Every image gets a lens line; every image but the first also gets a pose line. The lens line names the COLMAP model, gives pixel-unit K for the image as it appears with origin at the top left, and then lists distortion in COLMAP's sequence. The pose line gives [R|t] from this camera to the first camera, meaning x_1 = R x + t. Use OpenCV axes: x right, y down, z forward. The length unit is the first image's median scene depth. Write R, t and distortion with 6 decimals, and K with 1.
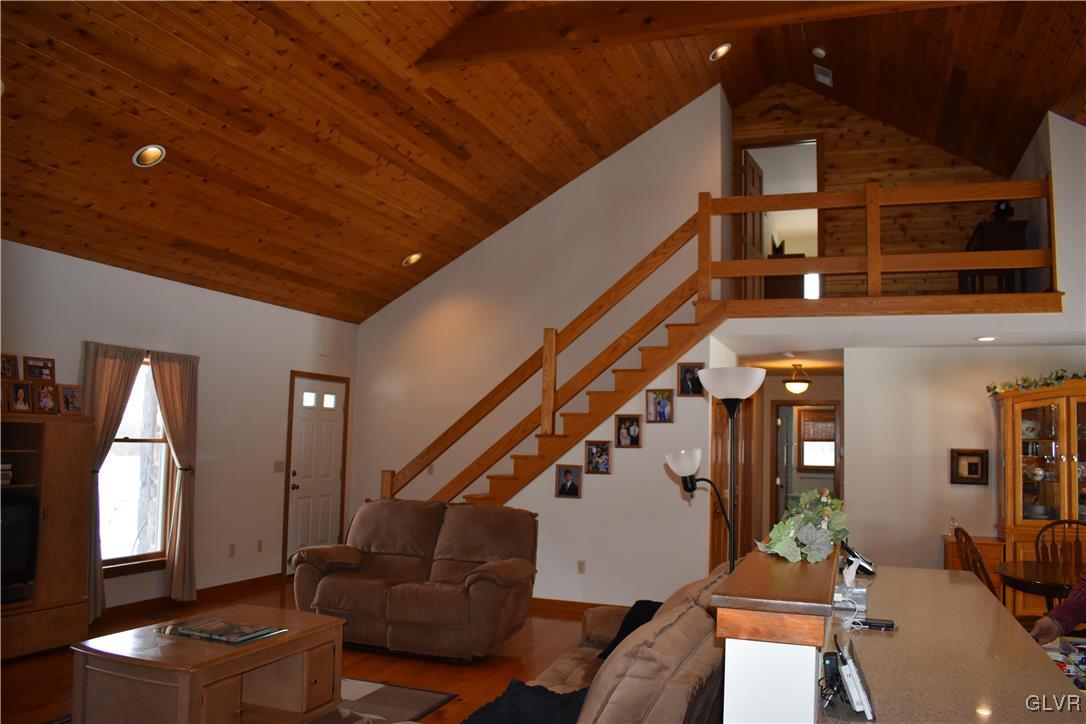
lens RADIAL K [[852.6, 0, 542.2], [0, 852.6, 364.5], [0, 0, 1]] dist [-0.100570, 0.022032]
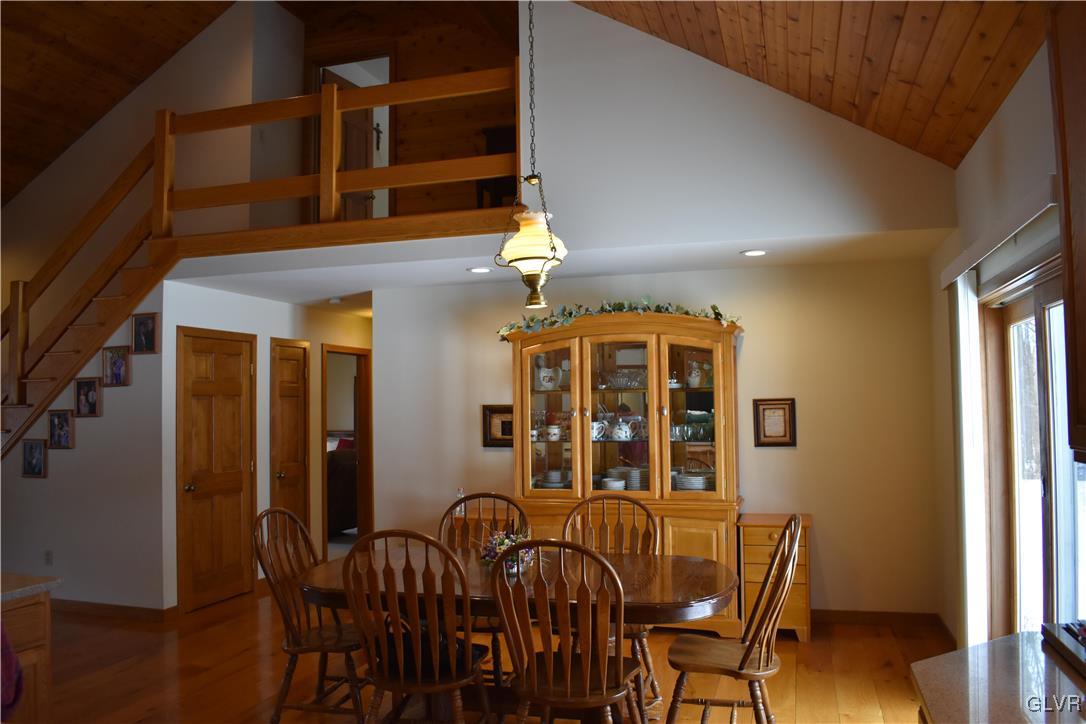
lens RADIAL K [[852.6, 0, 543.6], [0, 852.6, 361.2], [0, 0, 1]] dist [-0.100570, 0.022032]
pose [[0.996583, -0.038841, 0.072896, 0.495466], [0.036080, 0.998595, 0.038821, 0.026611], [-0.074301, -0.036058, 0.996584, 0.146384]]
